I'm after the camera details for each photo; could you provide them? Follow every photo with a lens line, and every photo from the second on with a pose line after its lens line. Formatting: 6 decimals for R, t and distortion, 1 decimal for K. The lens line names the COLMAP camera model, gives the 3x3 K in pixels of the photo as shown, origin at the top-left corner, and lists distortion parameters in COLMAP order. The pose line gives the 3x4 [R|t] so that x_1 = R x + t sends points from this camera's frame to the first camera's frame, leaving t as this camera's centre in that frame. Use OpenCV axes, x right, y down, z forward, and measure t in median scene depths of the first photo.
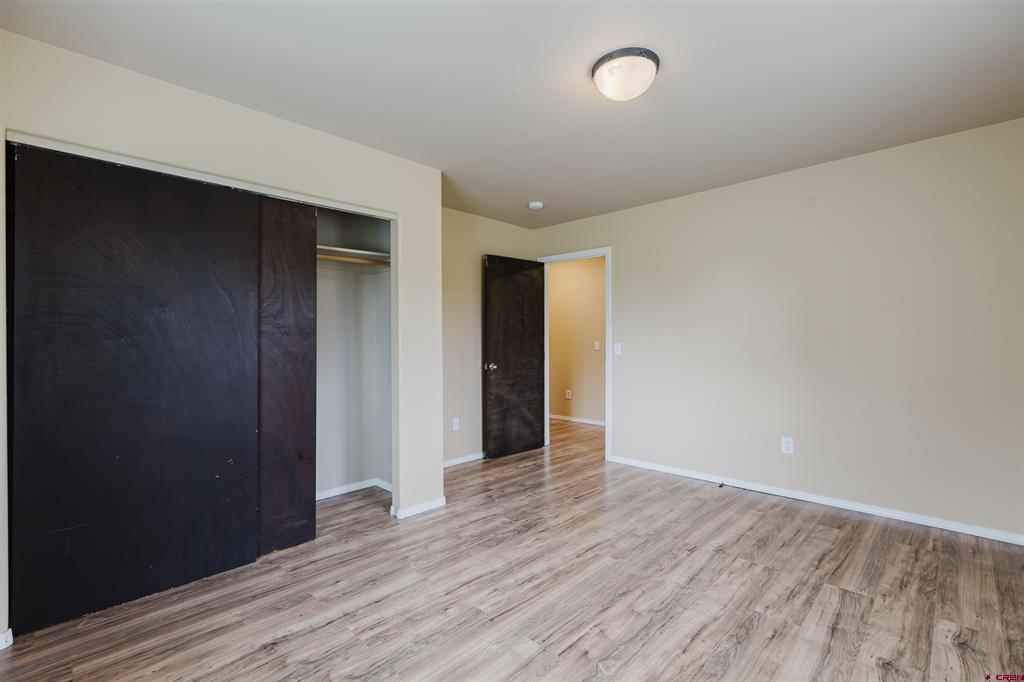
lens RADIAL K [[458.2, 0, 506.1], [0, 458.2, 343.6], [0, 0, 1]] dist [-0.000479, -0.000805]
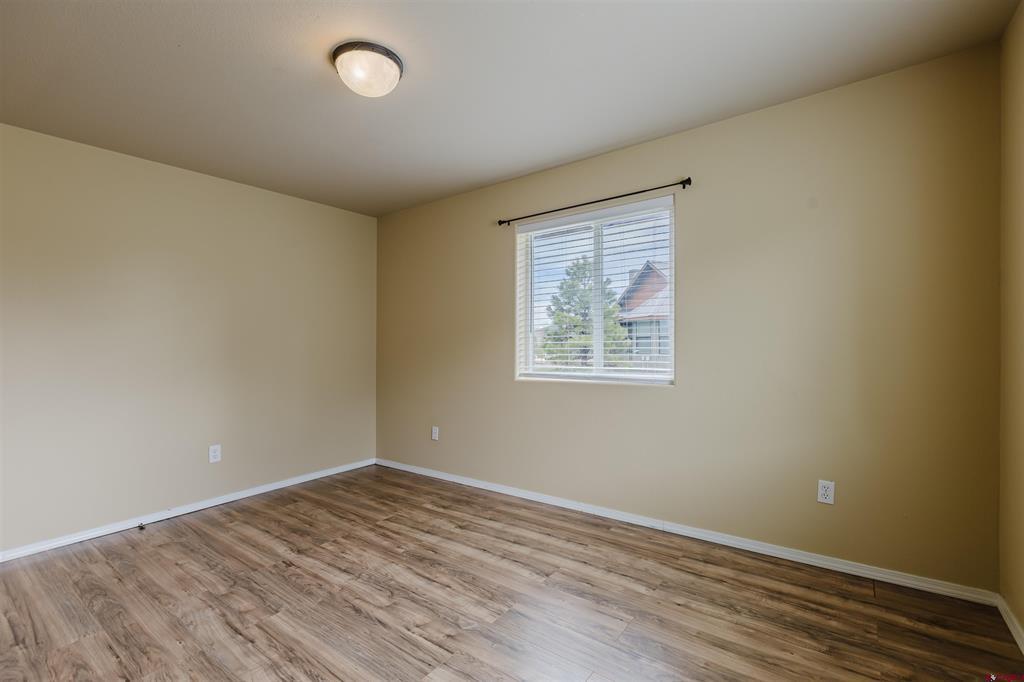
lens RADIAL K [[458.9, 0, 506.1], [0, 458.9, 336.1], [0, 0, 1]] dist [0.000978, -0.000507]
pose [[-0.133538, 0.023712, 0.990760, -0.660263], [0.021463, 0.999548, -0.021030, 0.005621], [-0.990811, 0.018457, -0.133987, 0.724821]]
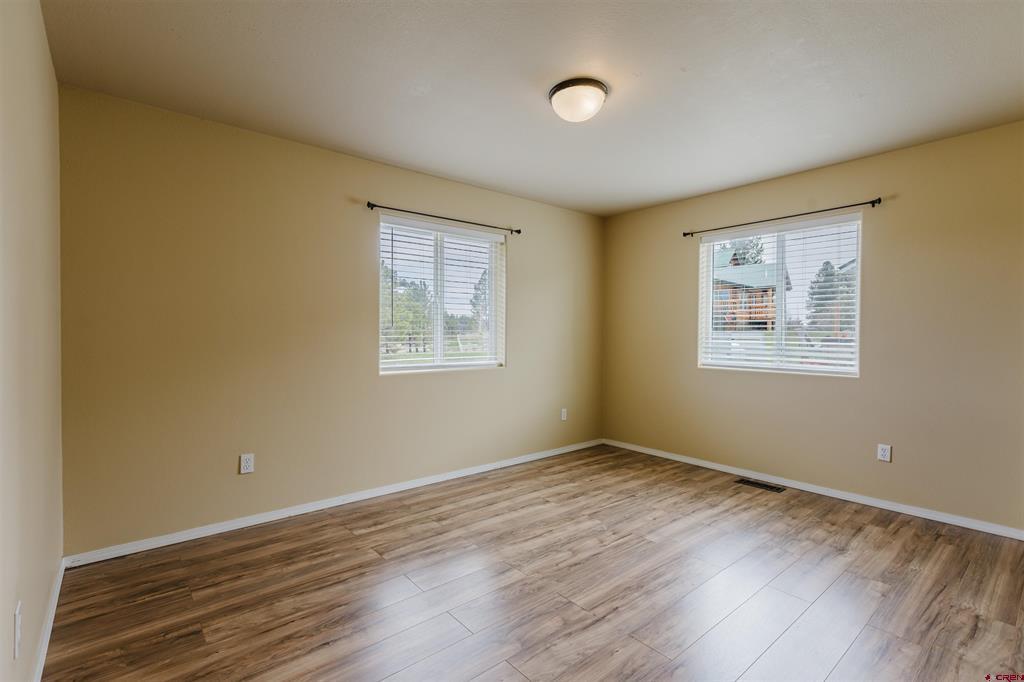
lens RADIAL K [[471.5, 0, 505.3], [0, 471.5, 340.5], [0, 0, 1]] dist [0.001860, 0.000113]
pose [[-0.995231, 0.004716, 0.097431, 0.279378], [0.006271, 0.999858, 0.015669, -0.010157], [-0.097343, 0.016205, -0.995119, 1.910375]]
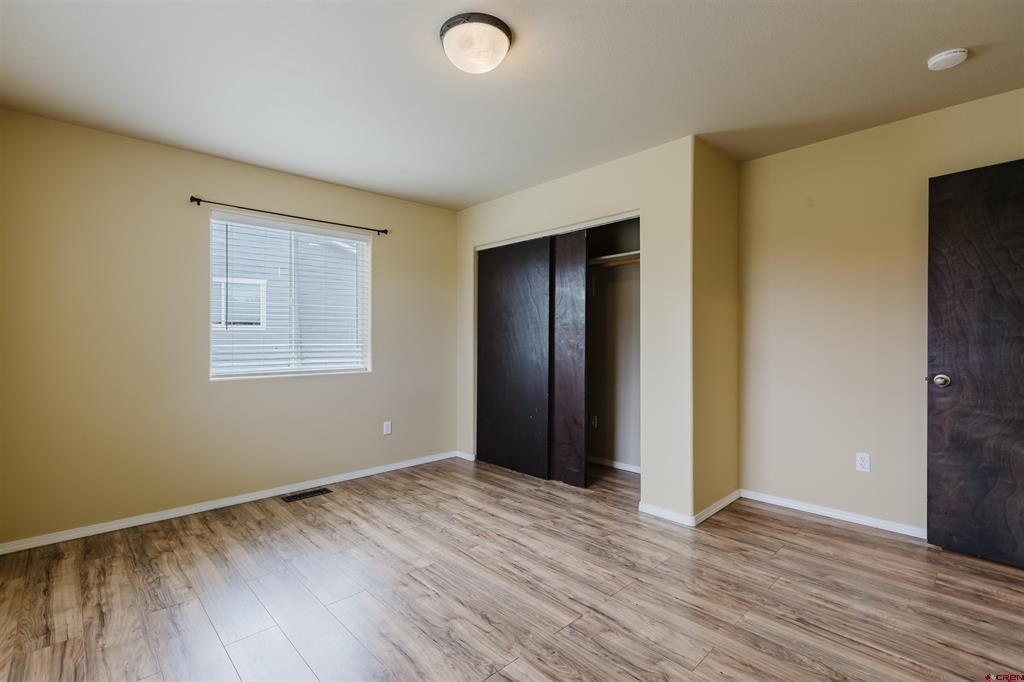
lens RADIAL K [[466.4, 0, 504.0], [0, 466.4, 338.6], [0, 0, 1]] dist [0.001933, 0.000240]
pose [[-0.036293, 0.011011, -0.999281, 1.041558], [0.000000, 0.999939, 0.011018, -0.010807], [0.999341, 0.000399, -0.036291, 0.955271]]
